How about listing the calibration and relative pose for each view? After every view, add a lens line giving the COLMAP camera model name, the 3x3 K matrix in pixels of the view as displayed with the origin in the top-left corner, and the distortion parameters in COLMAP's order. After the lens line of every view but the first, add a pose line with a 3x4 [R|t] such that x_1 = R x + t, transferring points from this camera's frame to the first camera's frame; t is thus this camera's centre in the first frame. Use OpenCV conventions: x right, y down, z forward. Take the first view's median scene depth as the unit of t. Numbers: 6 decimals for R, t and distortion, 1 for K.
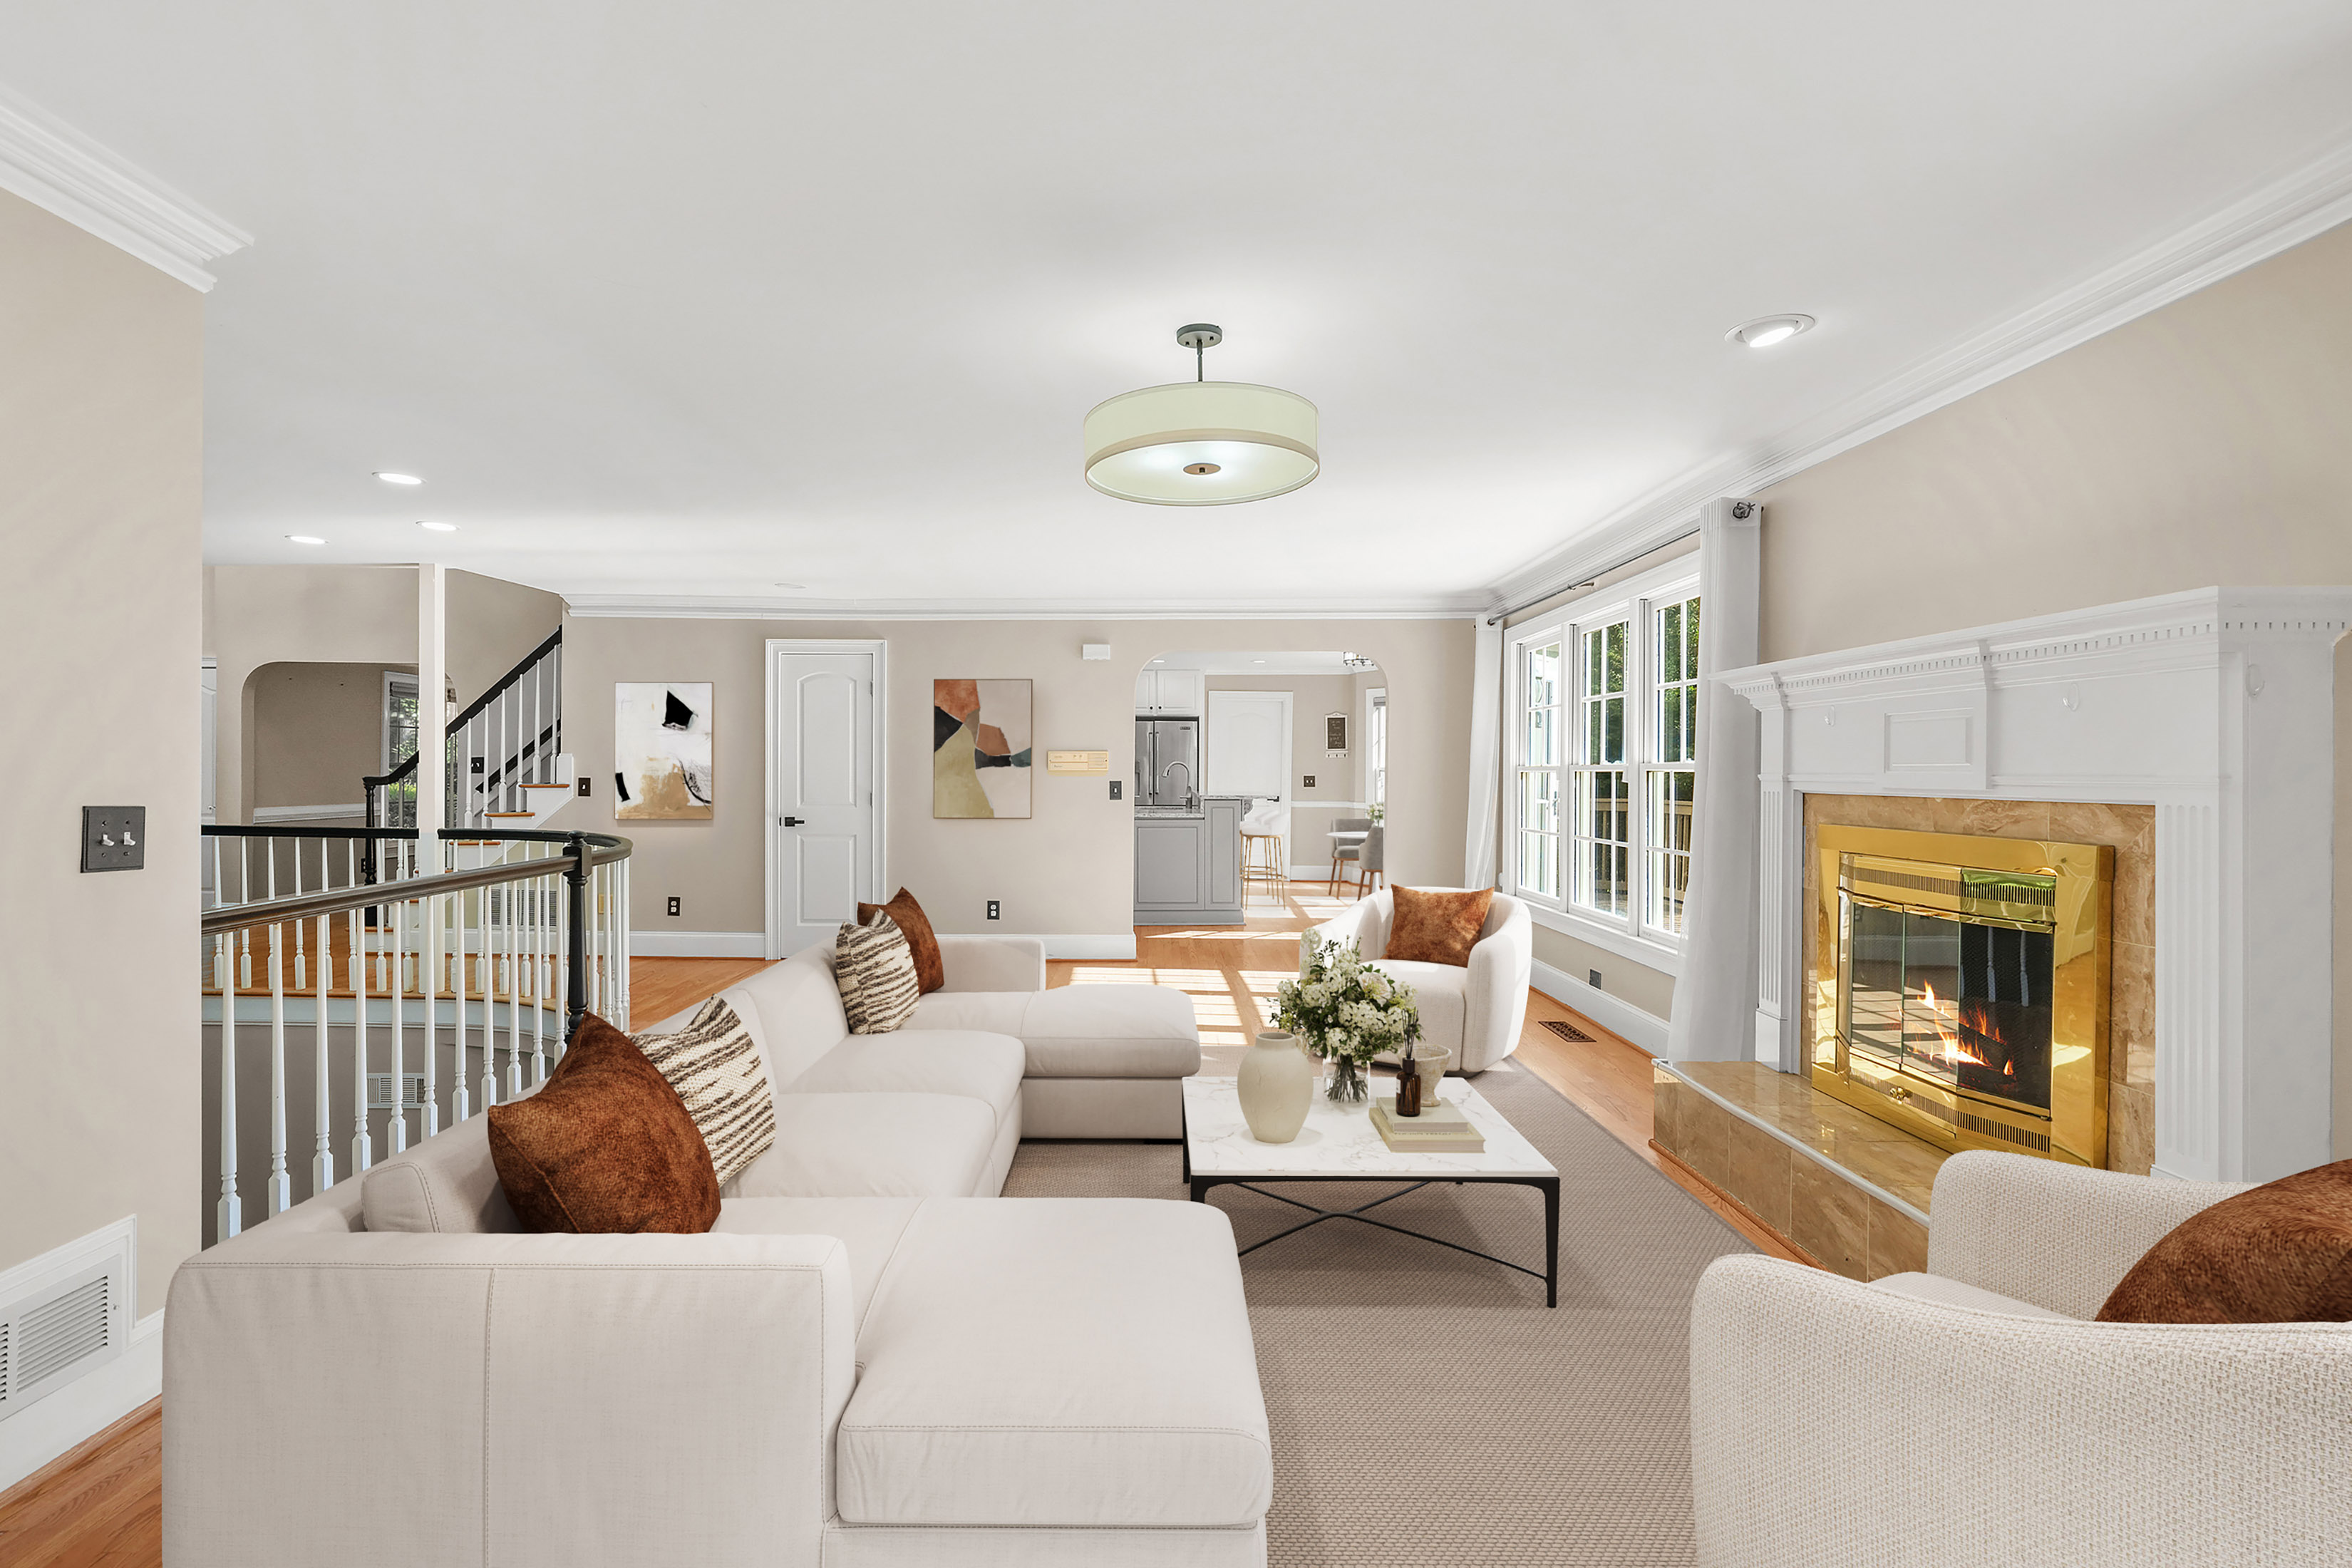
lens RADIAL K [[1106.4, 0, 1175.7], [0, 1106.4, 772.3], [0, 0, 1]] dist [-0.005028, -0.000642]
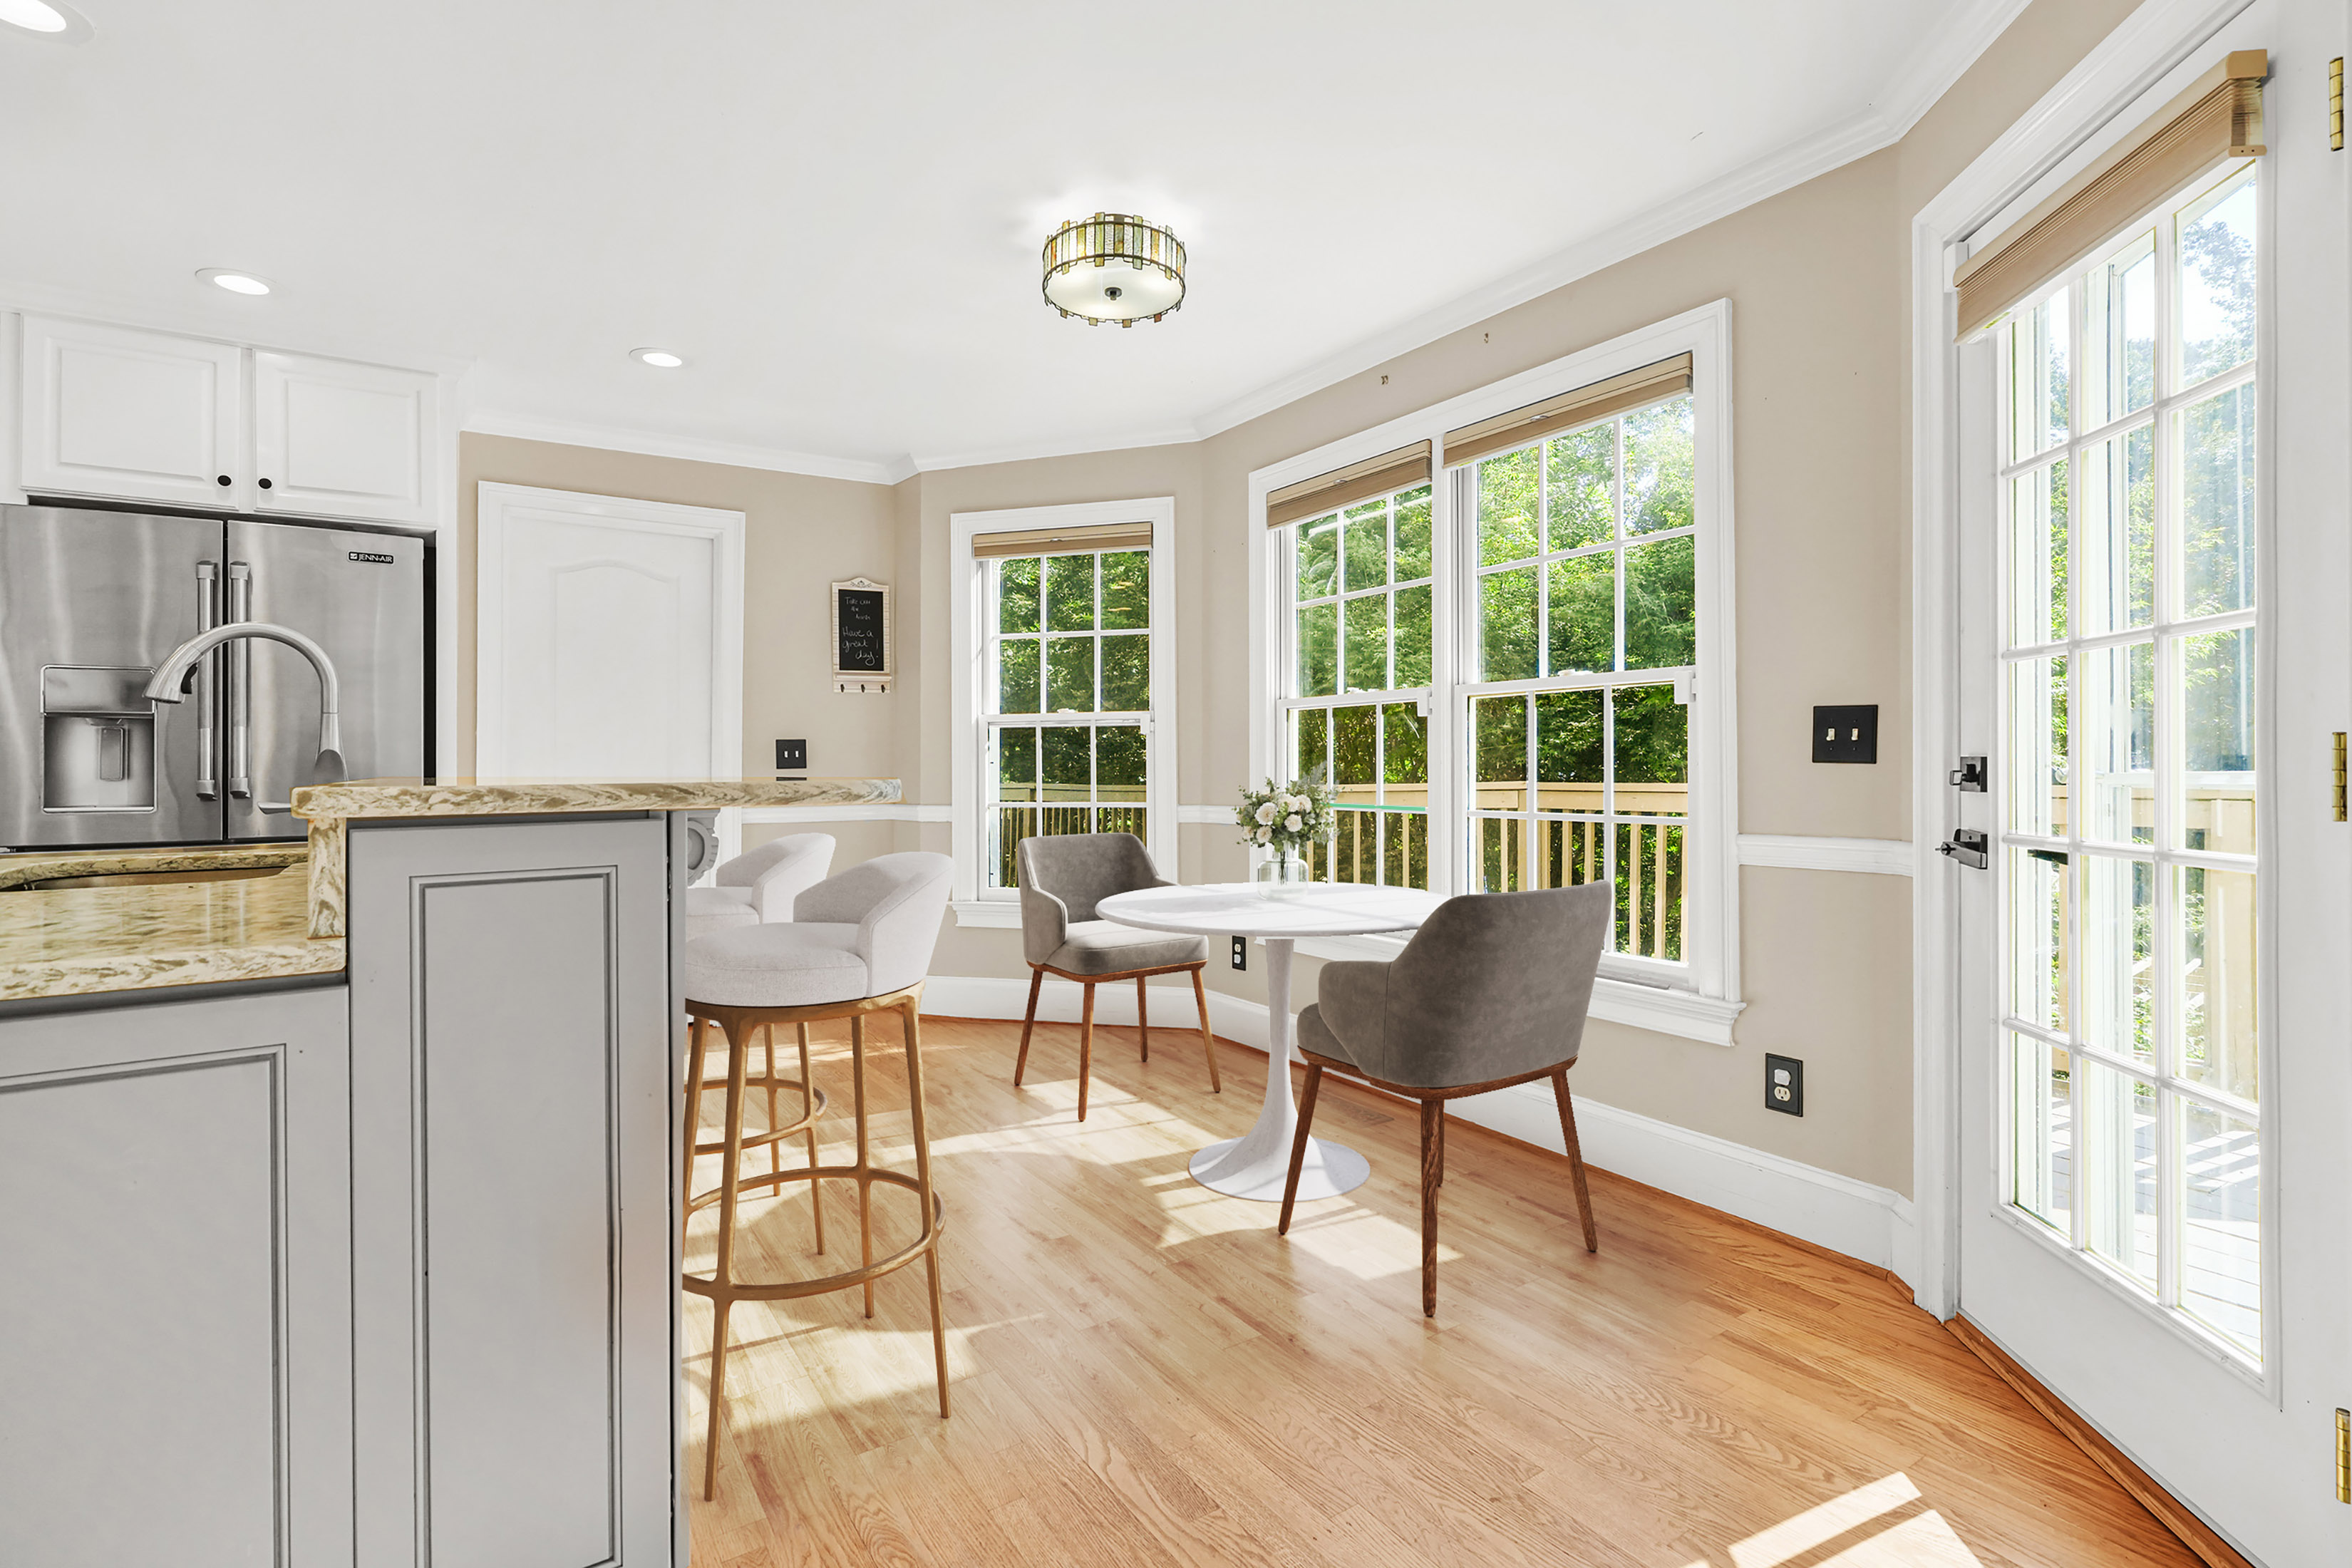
lens RADIAL K [[1106.4, 0, 1163.0], [0, 1106.4, 766.4], [0, 0, 1]] dist [-0.005028, -0.000642]
pose [[0.841867, -0.016009, 0.539448, 0.023620], [0.018847, 0.999822, 0.000258, 0.015340], [-0.539356, 0.009950, 0.842019, 0.634495]]
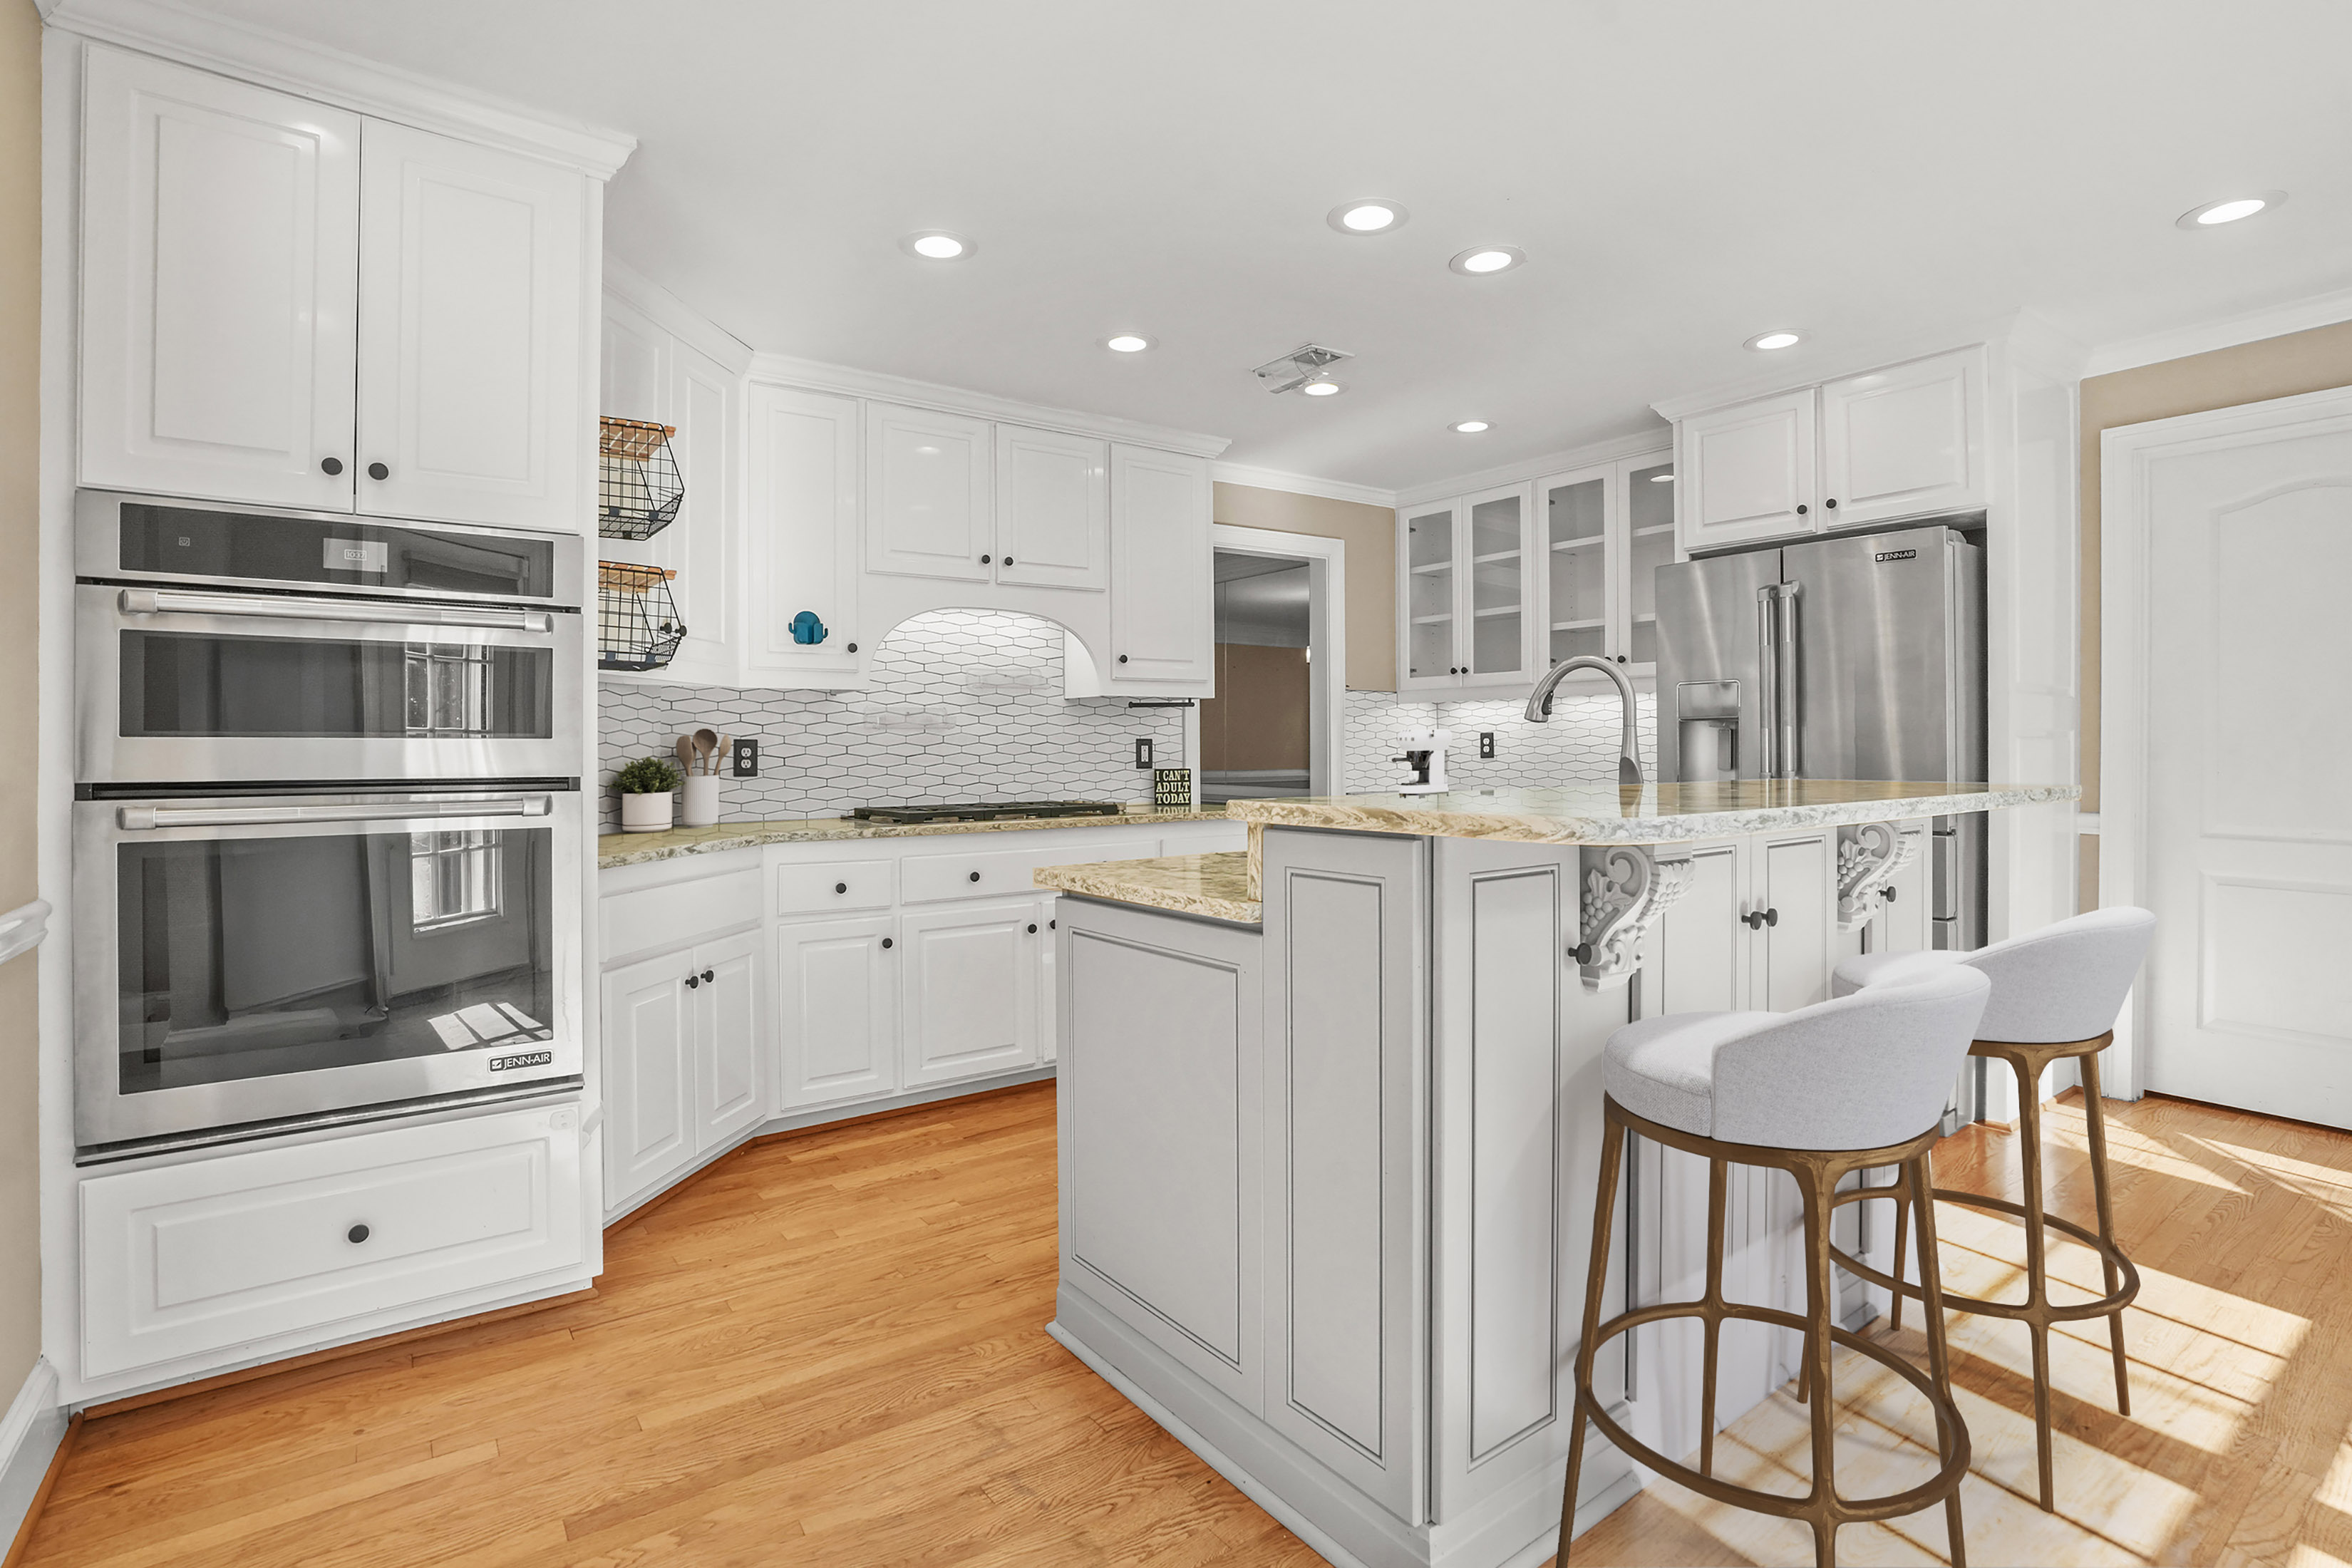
lens RADIAL K [[1106.4, 0, 1188.6], [0, 1106.4, 750.7], [0, 0, 1]] dist [-0.005028, -0.000642]
pose [[0.592707, -0.011127, -0.805342, 0.114446], [0.005770, 0.999938, -0.009569, 0.011202], [0.805398, 0.001024, 0.592734, 0.660055]]
